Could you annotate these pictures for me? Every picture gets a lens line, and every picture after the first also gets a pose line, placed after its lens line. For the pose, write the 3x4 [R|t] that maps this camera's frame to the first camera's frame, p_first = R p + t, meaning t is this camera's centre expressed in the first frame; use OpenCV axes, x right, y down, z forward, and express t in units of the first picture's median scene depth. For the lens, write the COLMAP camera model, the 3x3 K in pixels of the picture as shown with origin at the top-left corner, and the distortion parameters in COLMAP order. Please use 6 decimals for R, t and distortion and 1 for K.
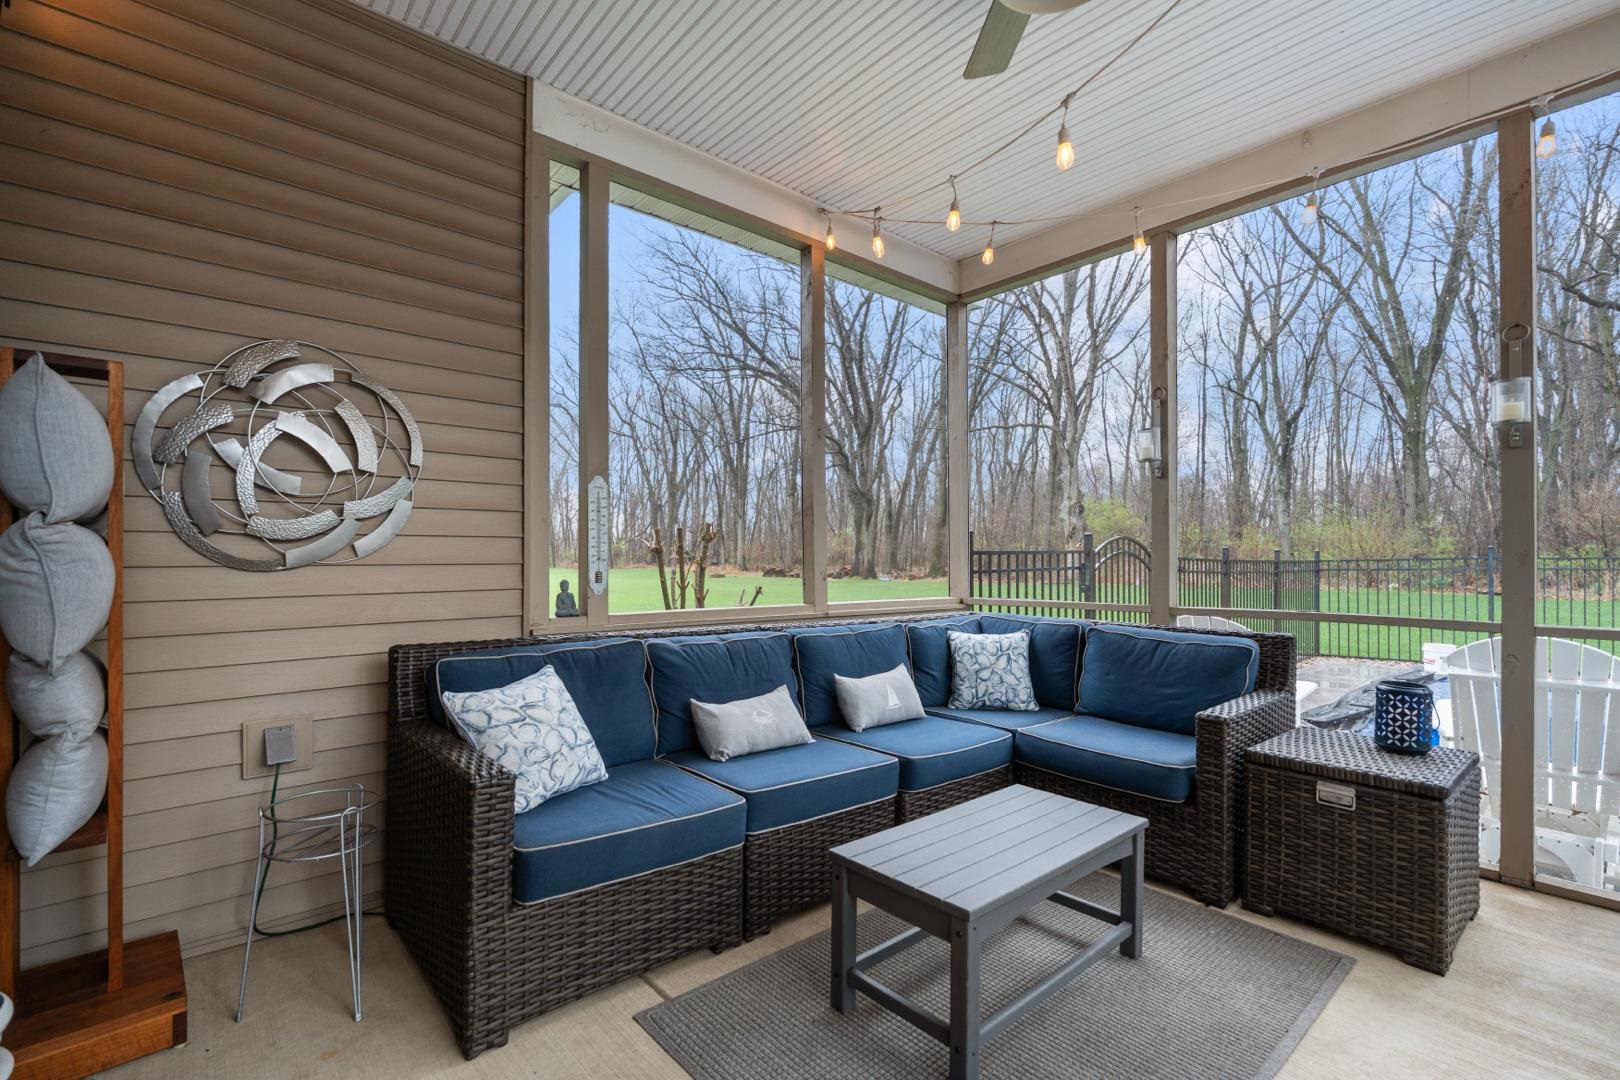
lens RADIAL K [[721.4, 0, 810.2], [0, 721.4, 551.0], [0, 0, 1]] dist [-0.004081, -0.000021]
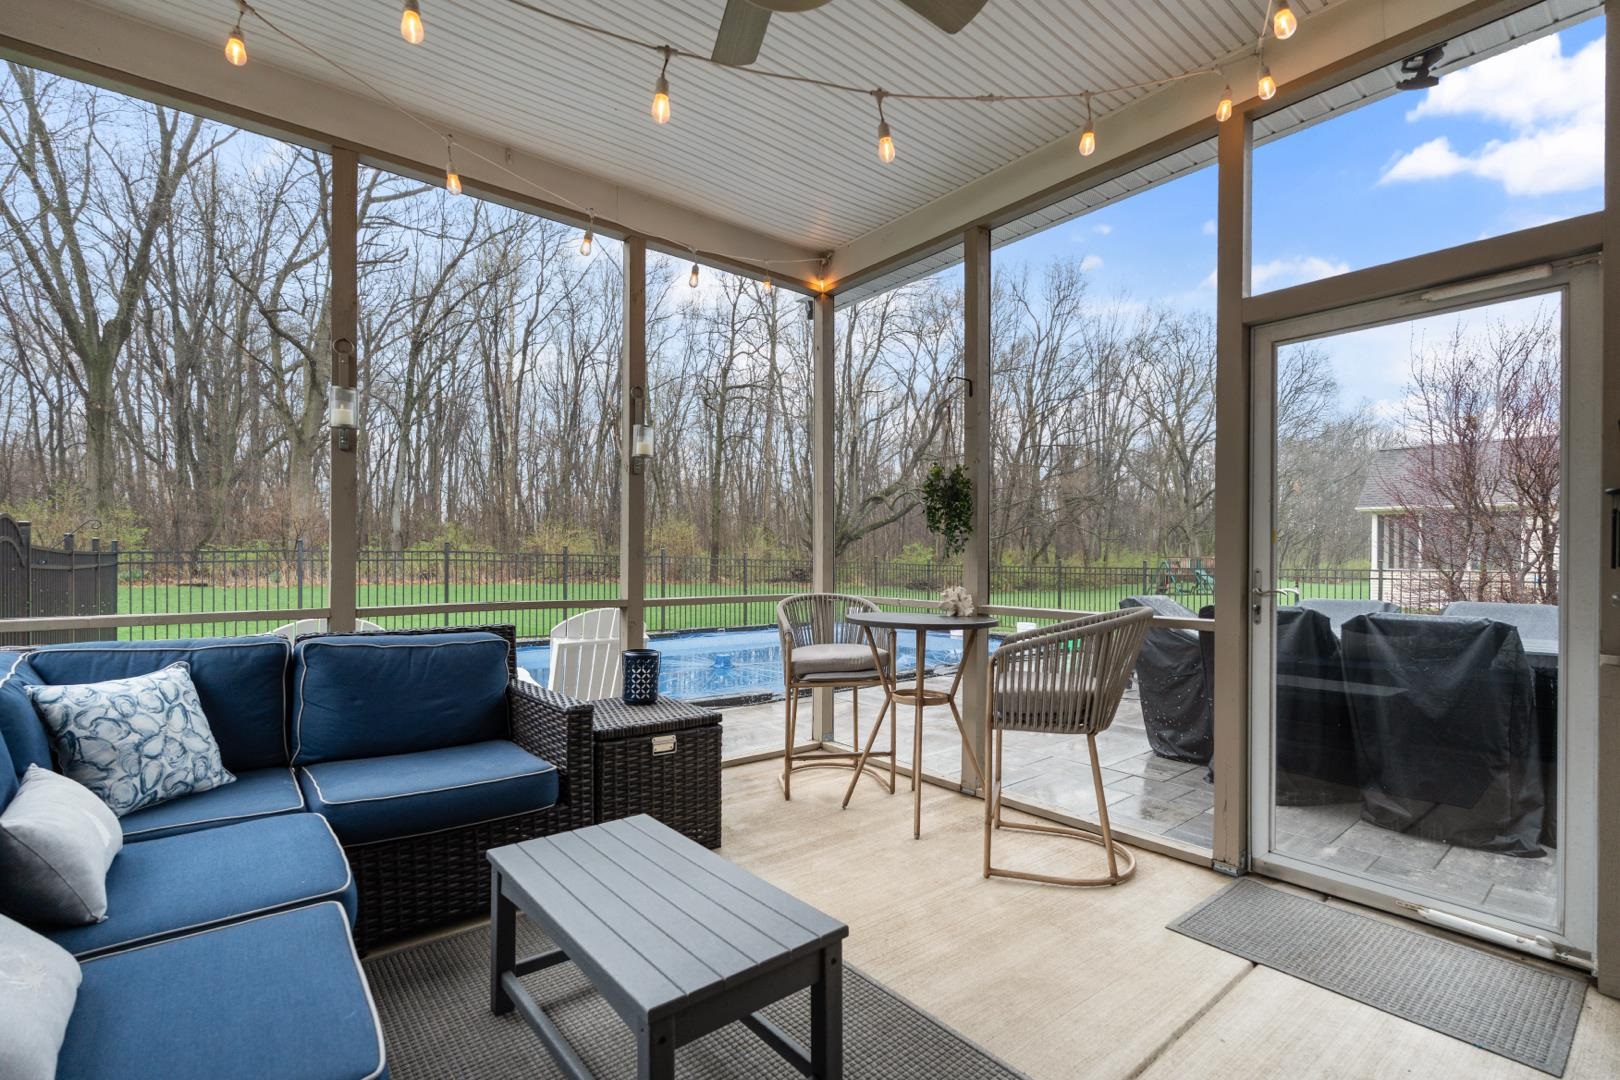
lens RADIAL K [[721.4, 0, 808.2], [0, 721.4, 555.1], [0, 0, 1]] dist [-0.004081, -0.000021]
pose [[0.008268, 0.005795, 0.999949, -0.332150], [-0.023283, 0.999713, -0.005601, 0.008889], [-0.999695, -0.023235, 0.008401, 0.480049]]
